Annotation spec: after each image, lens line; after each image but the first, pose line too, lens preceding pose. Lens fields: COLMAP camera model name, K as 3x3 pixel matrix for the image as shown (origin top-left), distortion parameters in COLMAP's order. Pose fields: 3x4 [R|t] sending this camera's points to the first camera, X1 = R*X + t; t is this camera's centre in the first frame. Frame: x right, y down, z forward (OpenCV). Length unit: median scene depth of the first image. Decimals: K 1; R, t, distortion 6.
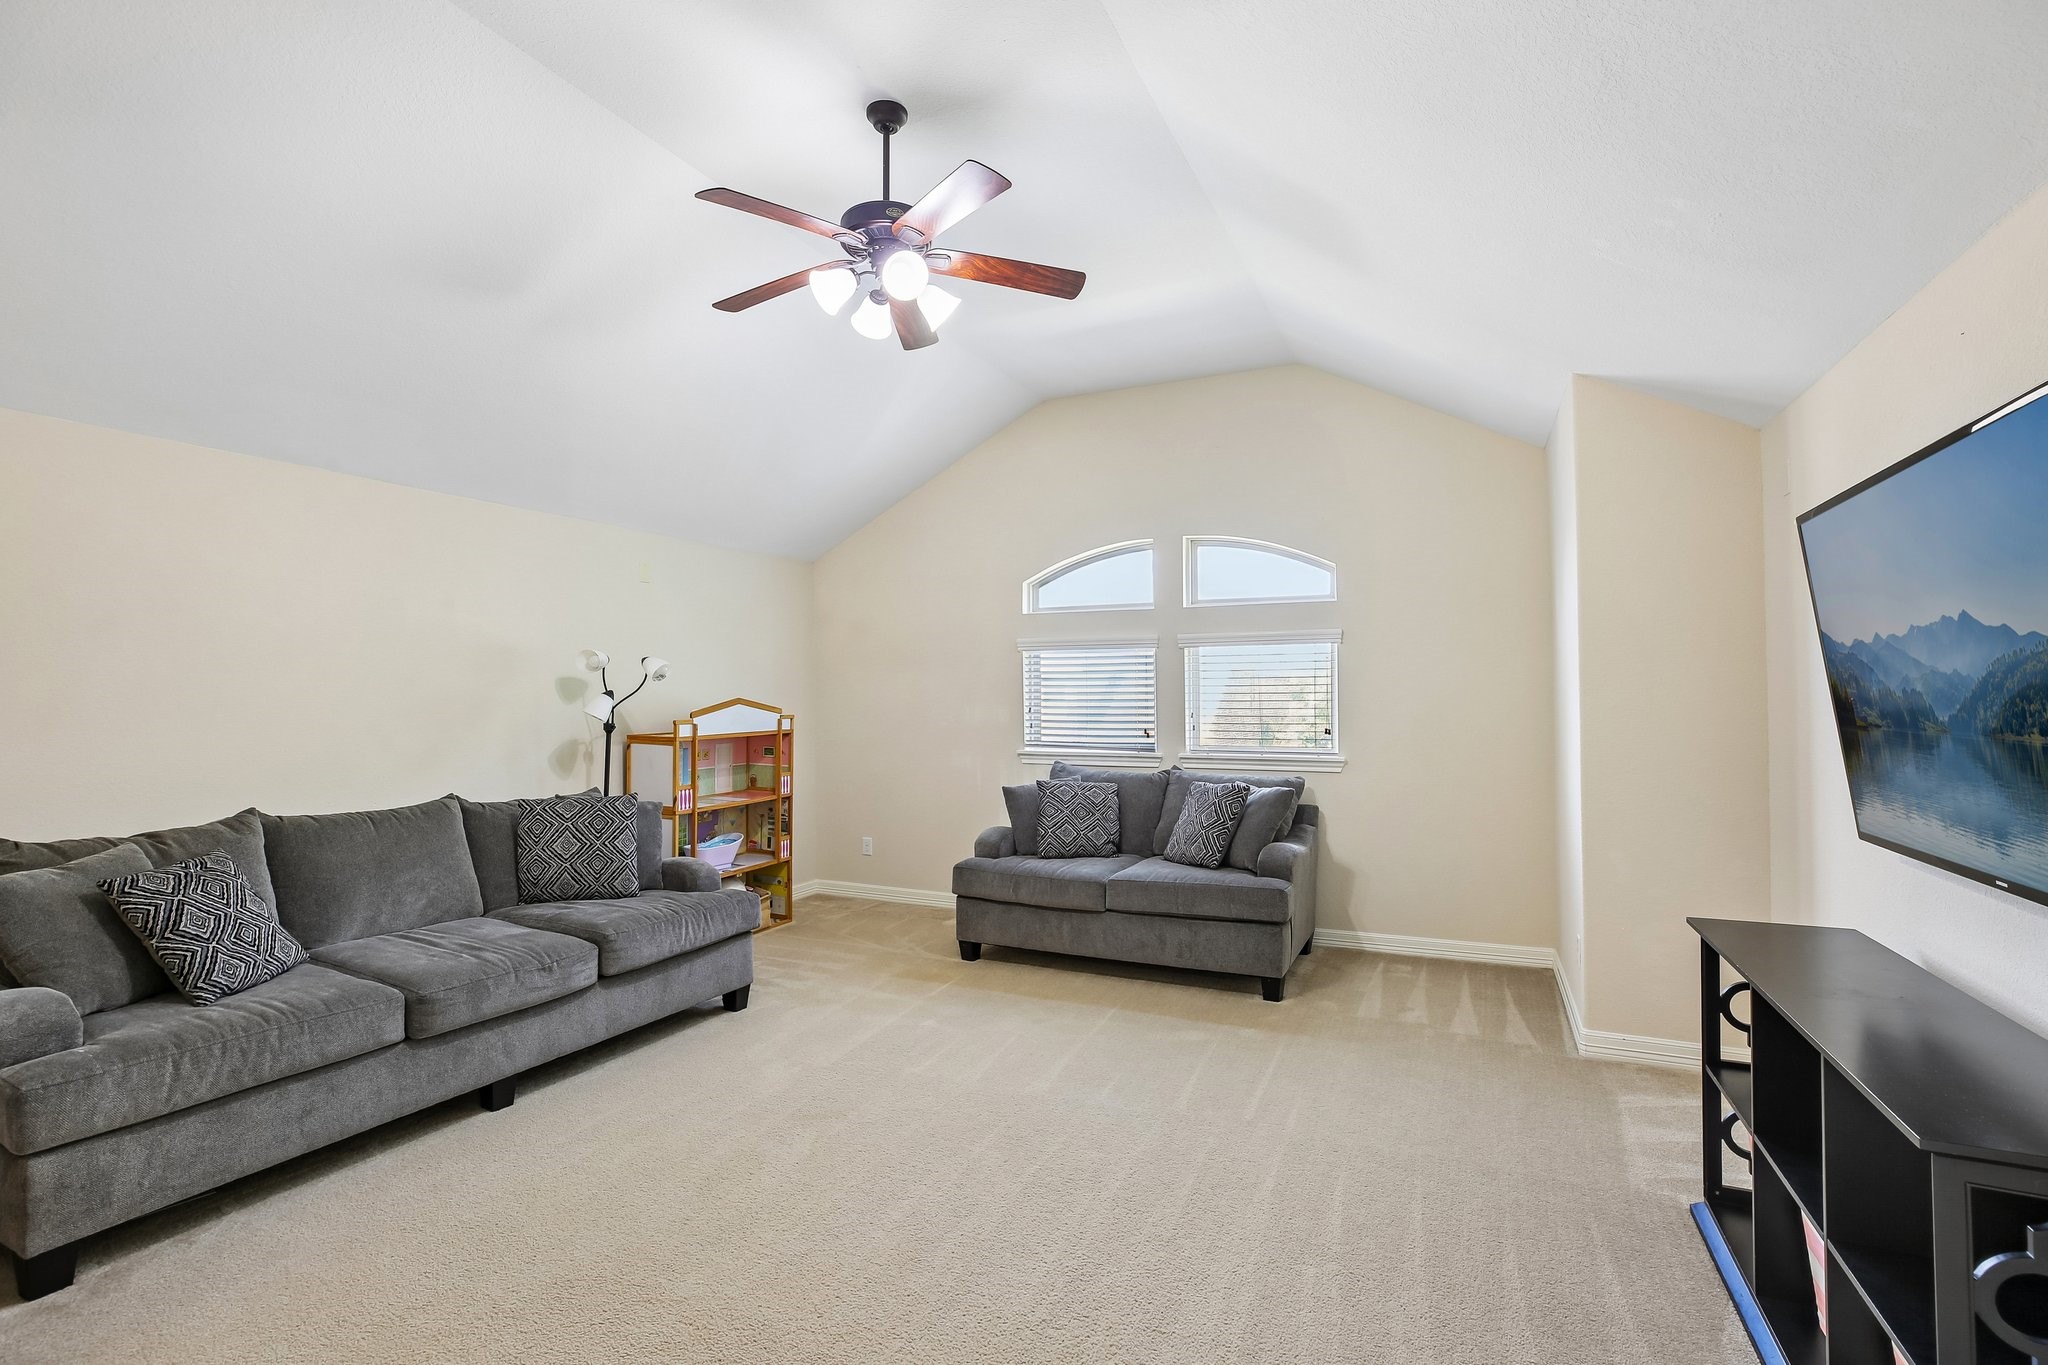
lens RADIAL K [[968.8, 0, 1031.5], [0, 968.8, 678.2], [0, 0, 1]] dist [-0.015115, 0.009056]
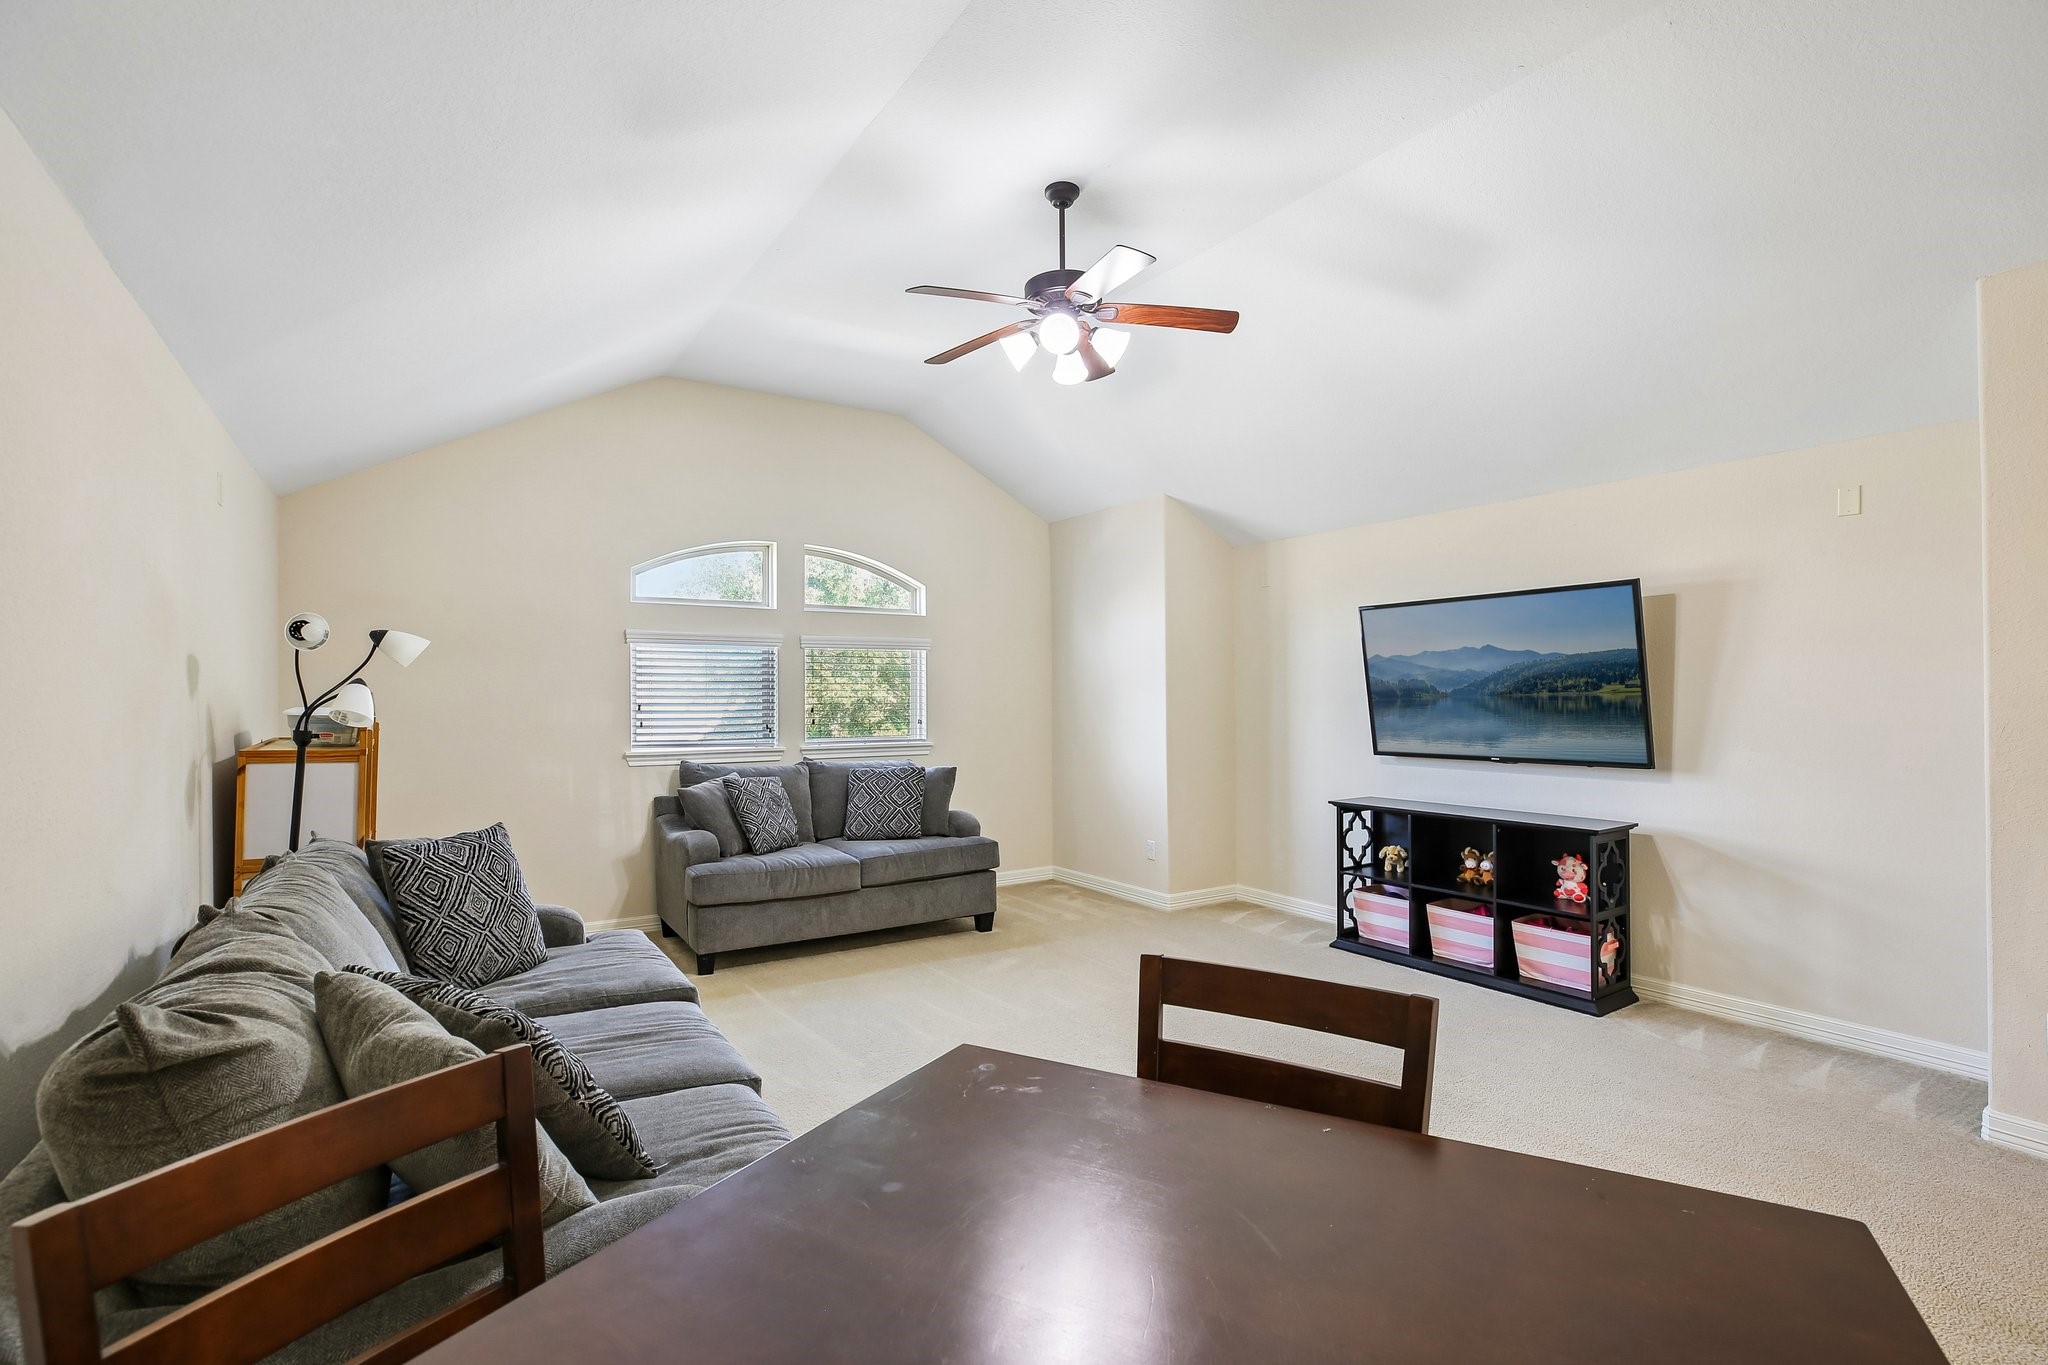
lens RADIAL K [[968.8, 0, 1031.5], [0, 968.8, 678.2], [0, 0, 1]] dist [-0.015115, 0.009056]
pose [[0.530655, 0.011752, 0.847506, -0.741181], [-0.009299, 0.999924, -0.008043, 0.012516], [-0.847537, -0.003613, 0.530725, 0.264478]]
